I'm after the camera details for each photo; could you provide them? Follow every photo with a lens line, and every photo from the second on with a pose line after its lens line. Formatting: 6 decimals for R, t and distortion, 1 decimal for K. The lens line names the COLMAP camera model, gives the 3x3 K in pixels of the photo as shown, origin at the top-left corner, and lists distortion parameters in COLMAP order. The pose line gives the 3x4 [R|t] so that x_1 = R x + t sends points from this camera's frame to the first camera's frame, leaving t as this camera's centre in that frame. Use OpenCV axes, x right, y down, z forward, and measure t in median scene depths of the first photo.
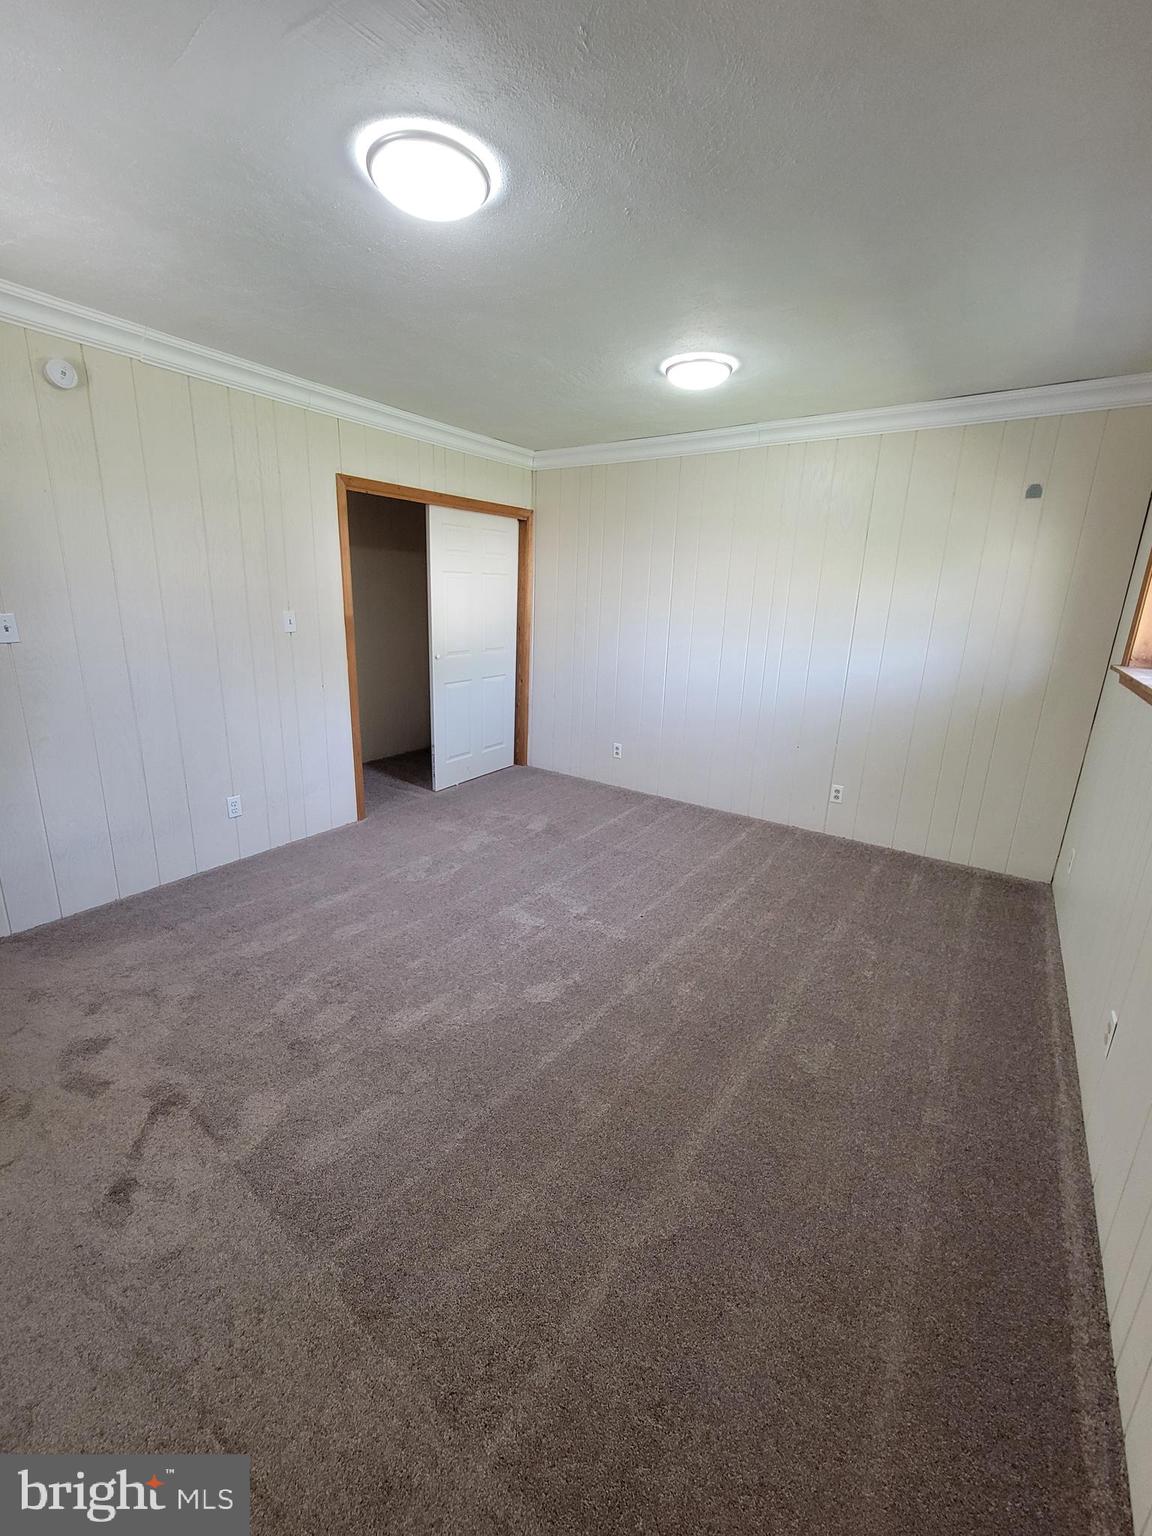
lens RADIAL K [[627.3, 0, 573.9], [0, 627.3, 768.8], [0, 0, 1]] dist [-0.000019, -0.003055]
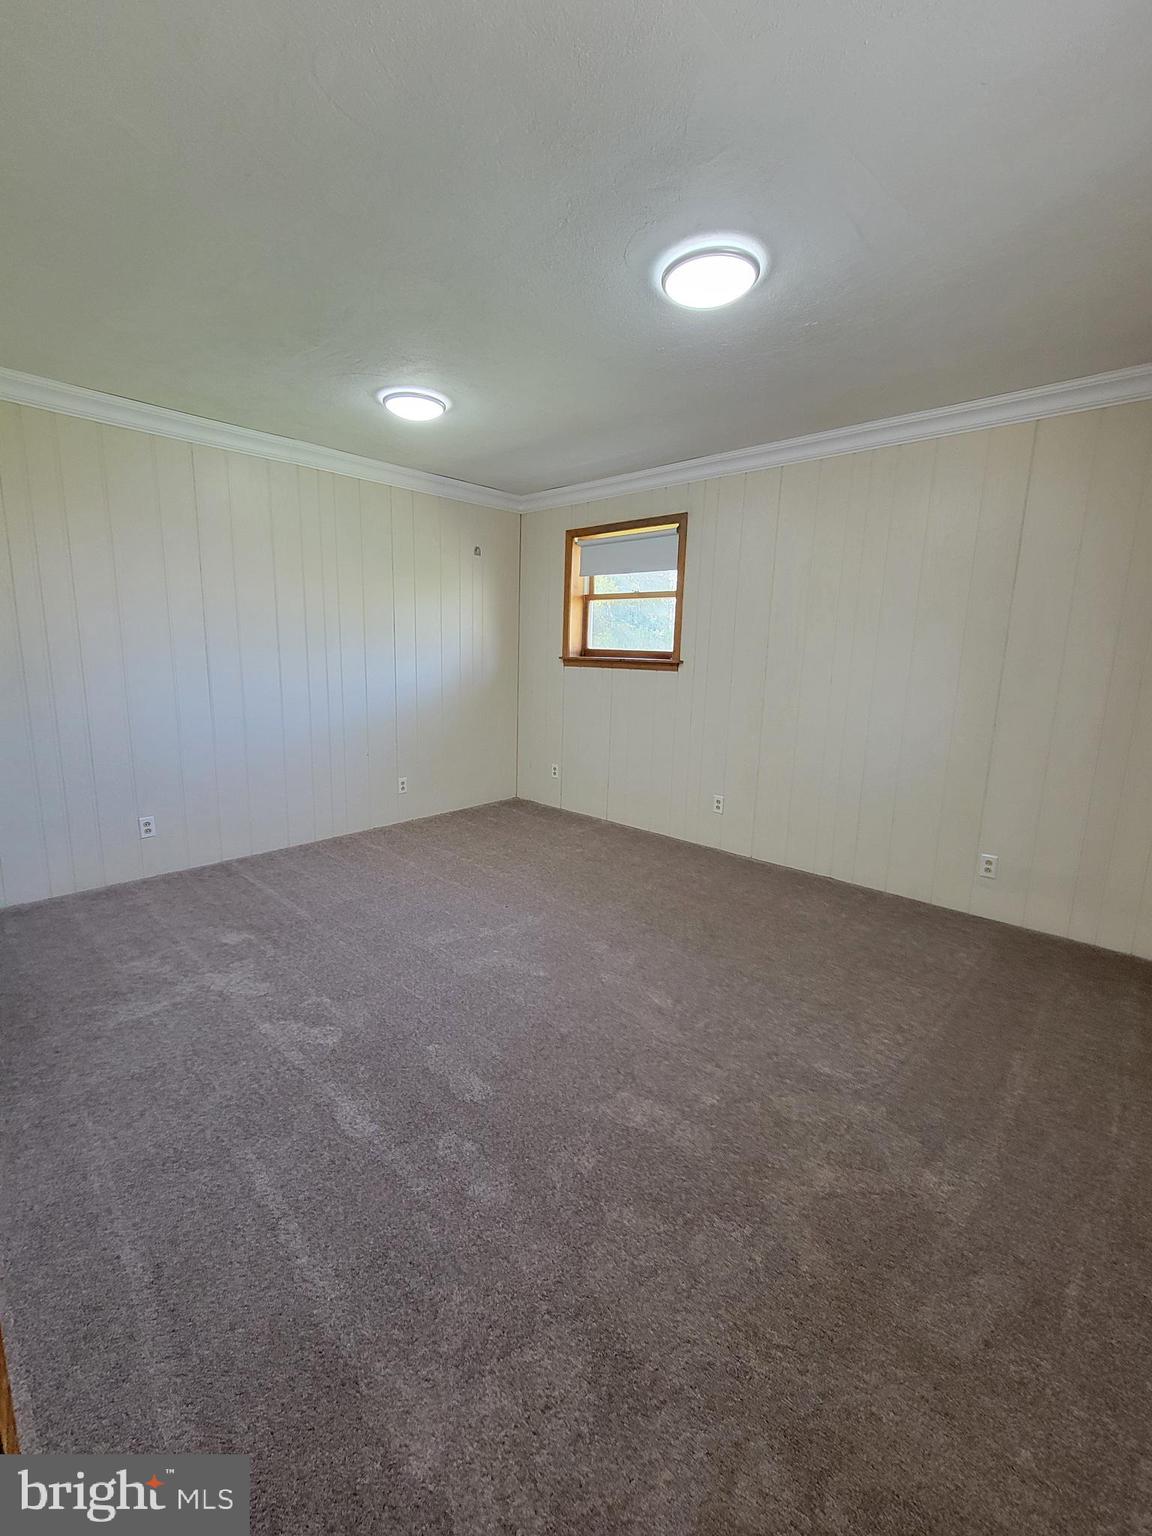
lens RADIAL K [[627.3, 0, 573.7], [0, 627.3, 764.2], [0, 0, 1]] dist [-0.000019, -0.003055]
pose [[0.130896, -0.210198, 0.968857, -0.673570], [0.255901, 0.951311, 0.171818, -0.118824], [-0.957800, 0.225441, 0.178313, 0.496652]]
